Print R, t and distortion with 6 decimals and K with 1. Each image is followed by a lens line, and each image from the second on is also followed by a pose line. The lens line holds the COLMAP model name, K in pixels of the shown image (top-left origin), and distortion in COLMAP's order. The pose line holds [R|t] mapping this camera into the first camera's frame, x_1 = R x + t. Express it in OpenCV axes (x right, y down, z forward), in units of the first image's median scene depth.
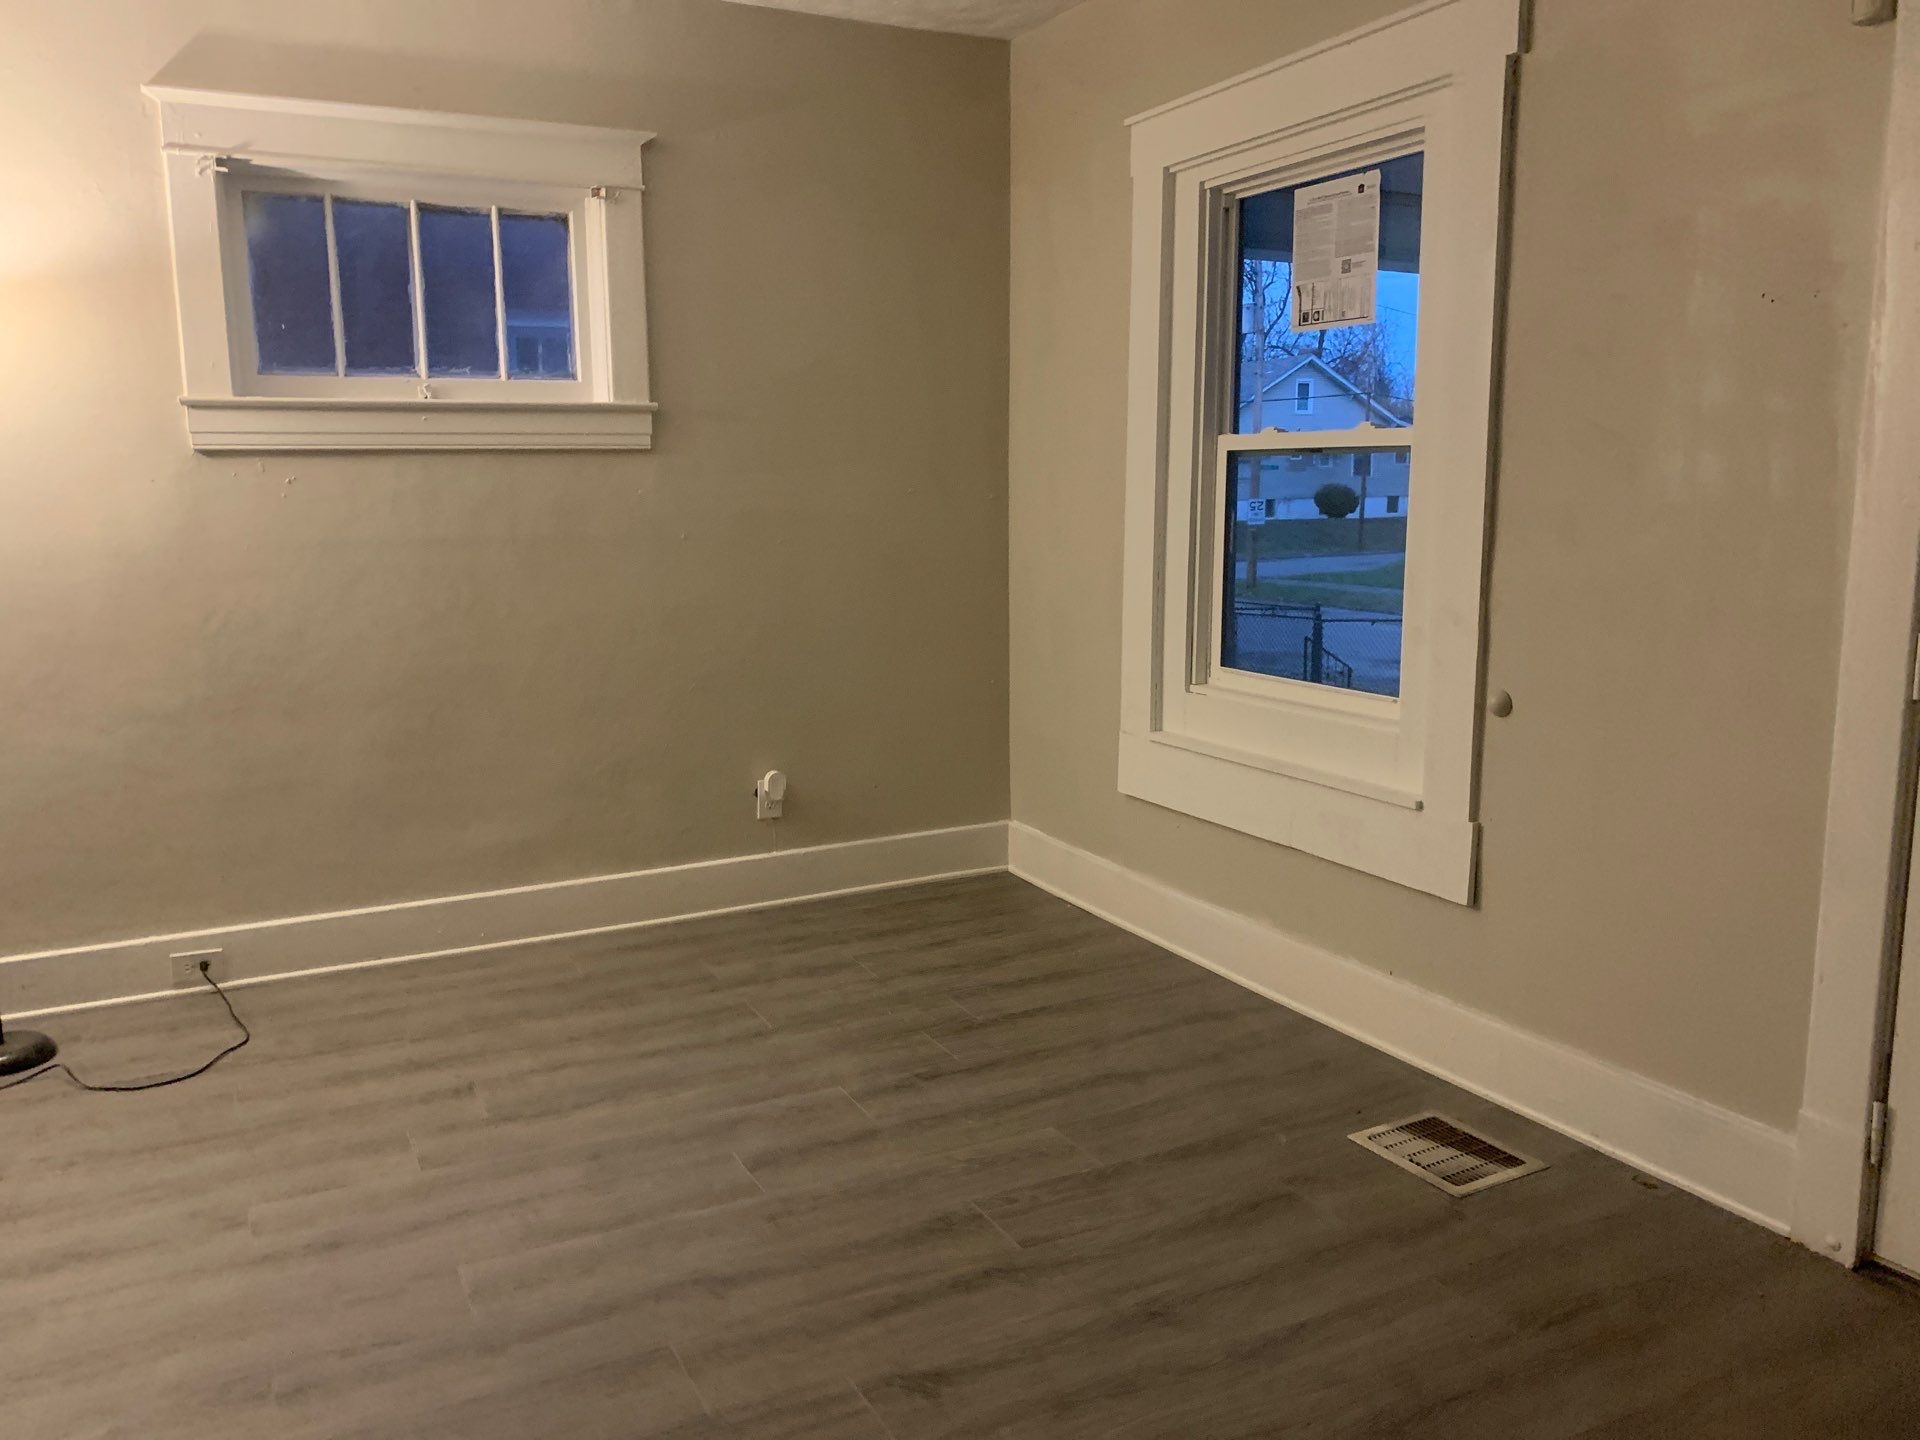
lens RADIAL K [[1444.8, 0, 960.0], [0, 1444.8, 720.0], [0, 0, 1]] dist [0.007631, -0.011312]
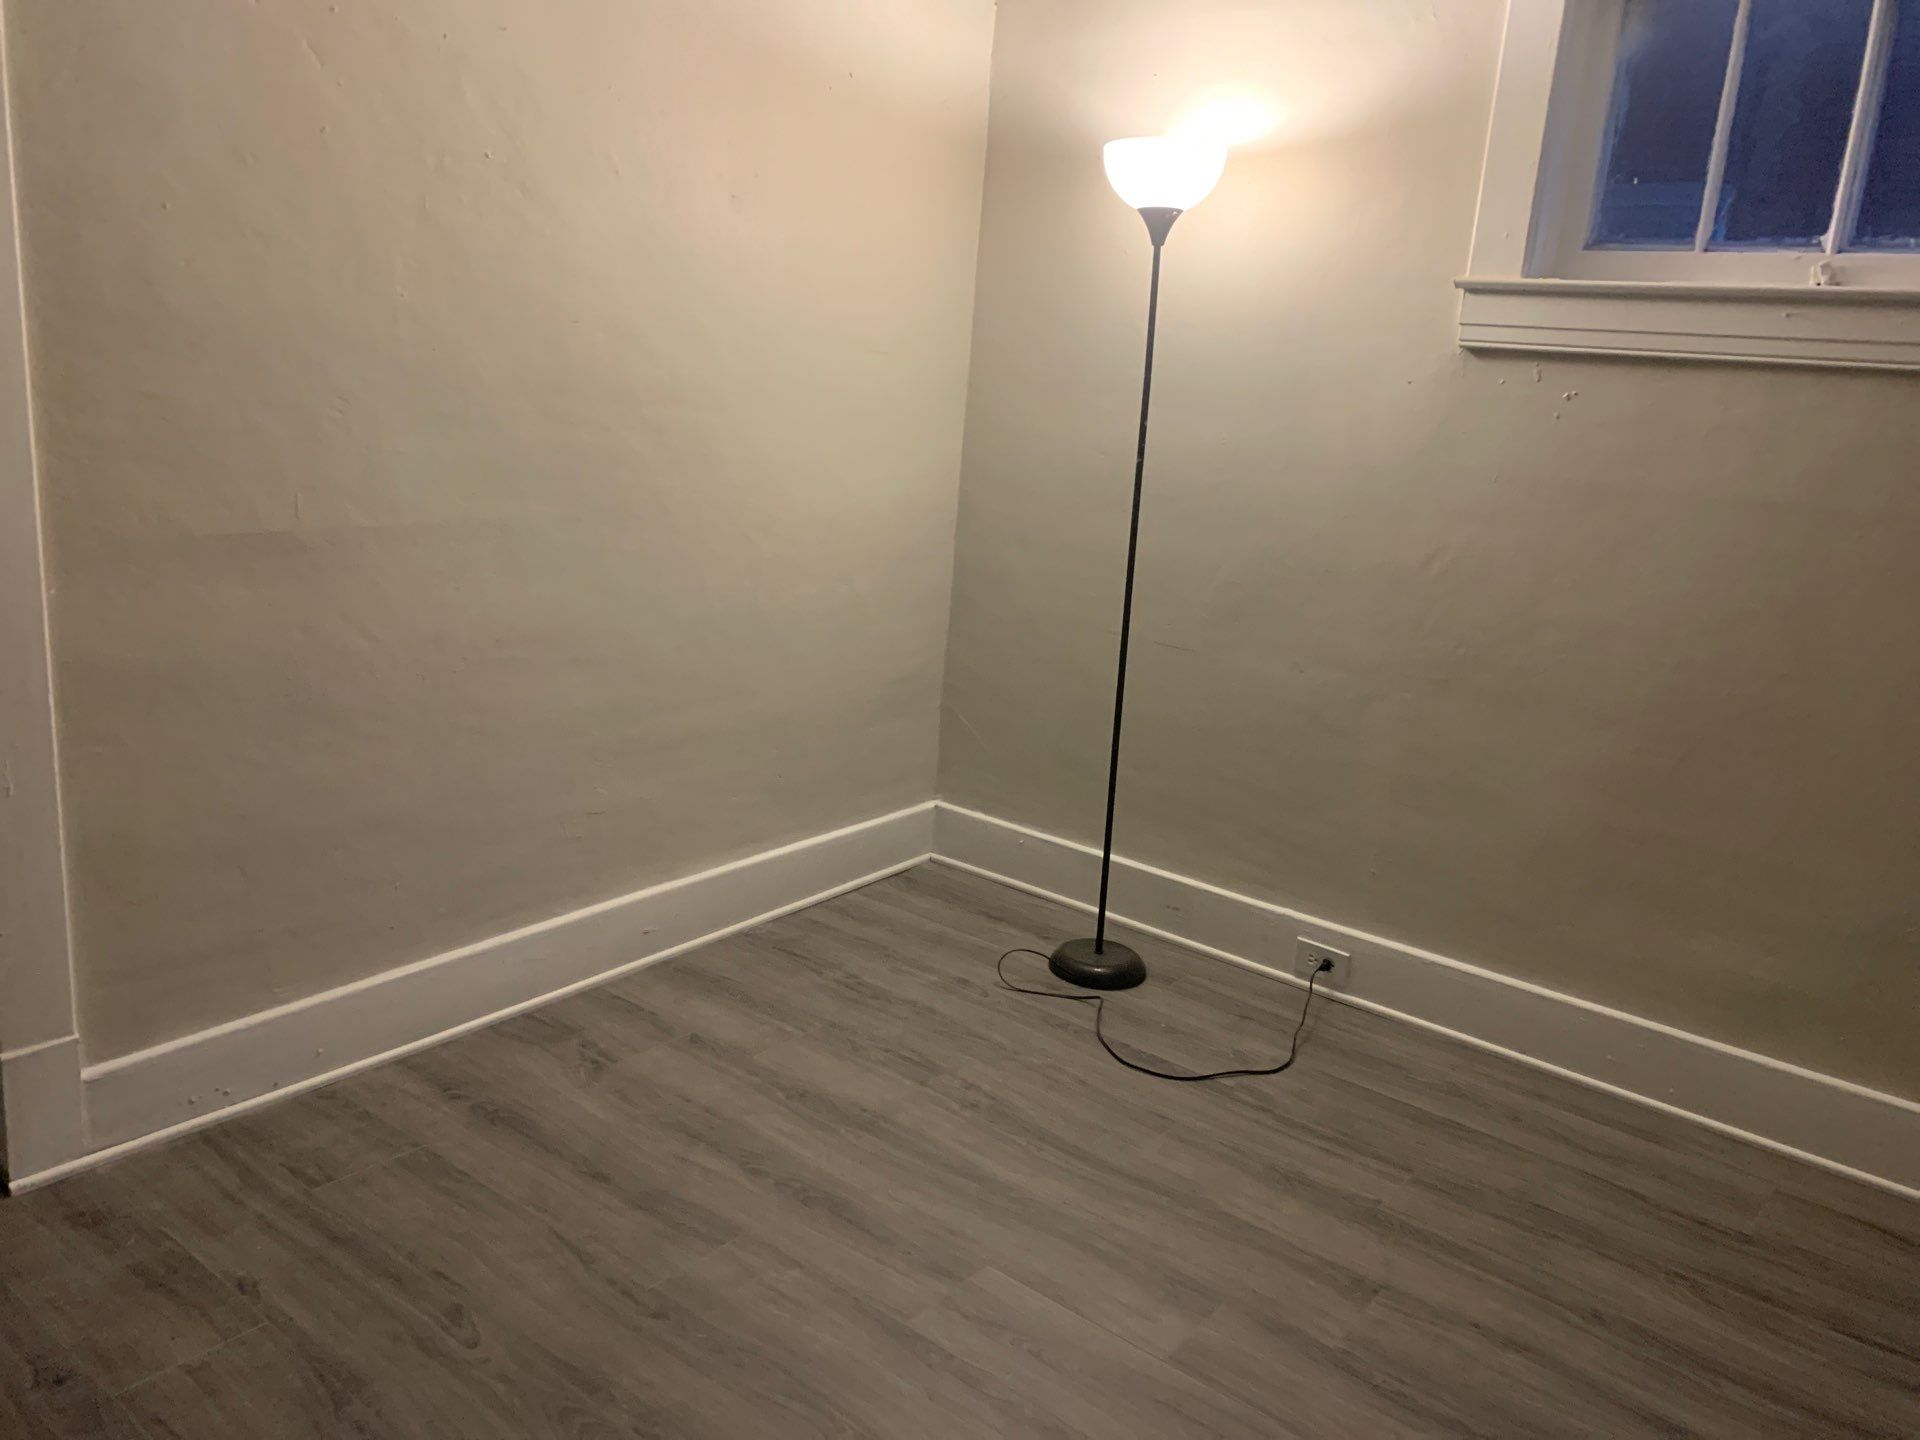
lens RADIAL K [[1444.8, 0, 960.0], [0, 1444.8, 720.0], [0, 0, 1]] dist [0.007631, -0.011312]
pose [[0.397765, 0.258593, -0.880291, 0.100990], [-0.228967, 0.957079, 0.177690, -0.070747], [0.888458, 0.130879, 0.439902, 0.442398]]
